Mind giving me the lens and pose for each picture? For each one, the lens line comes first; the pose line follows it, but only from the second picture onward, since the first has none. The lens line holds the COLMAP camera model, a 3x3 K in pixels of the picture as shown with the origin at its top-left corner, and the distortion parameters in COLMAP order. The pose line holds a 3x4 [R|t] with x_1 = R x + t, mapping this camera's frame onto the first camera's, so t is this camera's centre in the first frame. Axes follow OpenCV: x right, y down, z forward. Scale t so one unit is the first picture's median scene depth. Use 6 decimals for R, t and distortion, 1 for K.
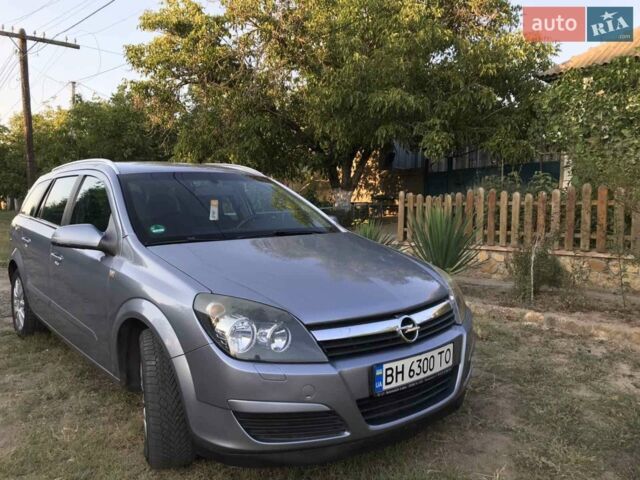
lens RADIAL K [[519.2, 0, 320.0], [0, 519.2, 240.0], [0, 0, 1]] dist [-0.000143, 0.004988]
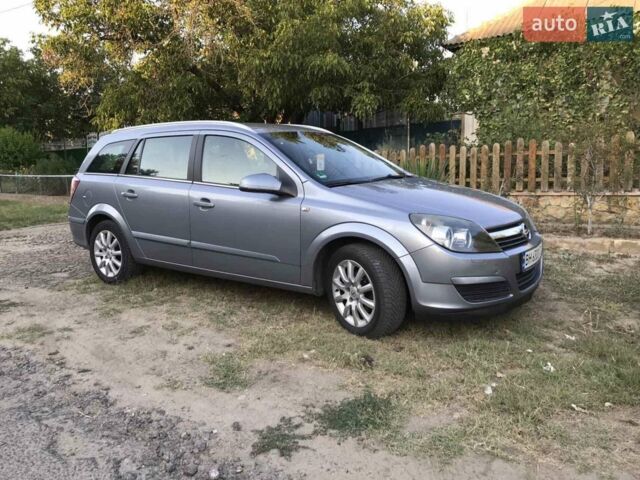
lens RADIAL K [[519.2, 0, 320.0], [0, 519.2, 240.0], [0, 0, 1]] dist [-0.000143, 0.004988]
pose [[0.966789, -0.061581, 0.248046, -0.173921], [0.042533, 0.995771, 0.081436, 0.009118], [-0.252012, -0.068181, 0.965319, -0.074433]]
